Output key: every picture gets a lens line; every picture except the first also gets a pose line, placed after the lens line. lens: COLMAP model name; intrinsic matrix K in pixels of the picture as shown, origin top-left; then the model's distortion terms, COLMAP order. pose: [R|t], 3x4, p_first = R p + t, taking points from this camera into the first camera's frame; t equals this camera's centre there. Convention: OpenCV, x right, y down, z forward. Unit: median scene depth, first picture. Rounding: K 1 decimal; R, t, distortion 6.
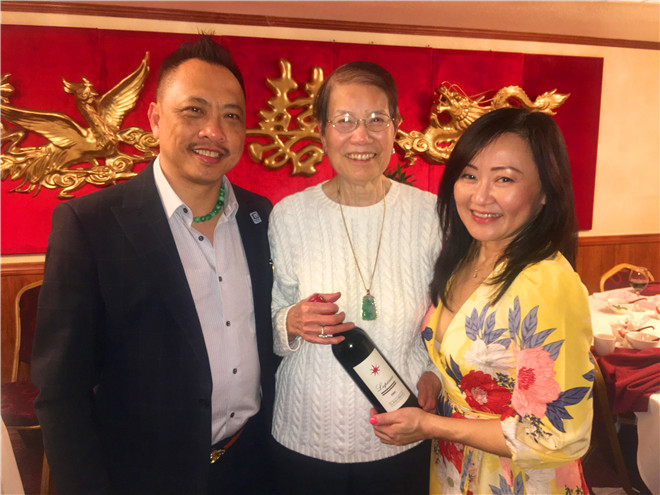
lens RADIAL K [[564.4, 0, 331.7], [0, 564.4, 245.5], [0, 0, 1]] dist [0.066810, -0.140802]
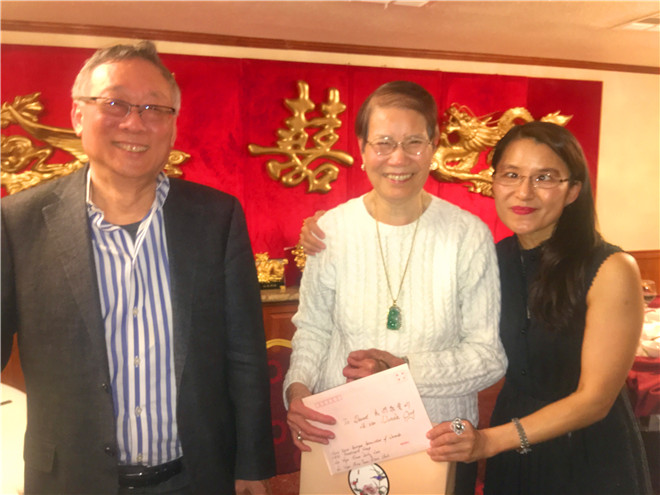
lens RADIAL K [[564.4, 0, 331.7], [0, 564.4, 245.5], [0, 0, 1]] dist [0.066810, -0.140802]
pose [[0.999760, 0.000901, 0.021902, -0.051118], [-0.000225, 0.999524, -0.030856, 0.004841], [-0.021919, 0.030843, 0.999284, -0.029252]]
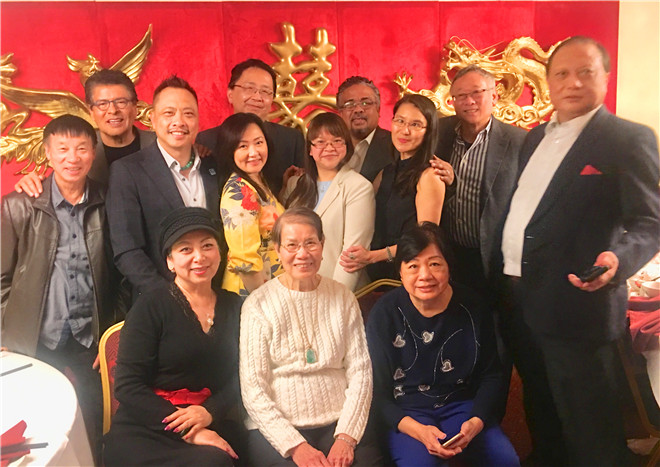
lens RADIAL K [[690.9, 0, 328.0], [0, 690.9, 232.6], [0, 0, 1]] dist [0.032237, -0.012742]
pose [[0.998573, -0.049890, 0.019060, -0.054114], [0.049341, 0.998381, 0.028285, -0.001919], [-0.020440, -0.027304, 0.999418, -0.184457]]
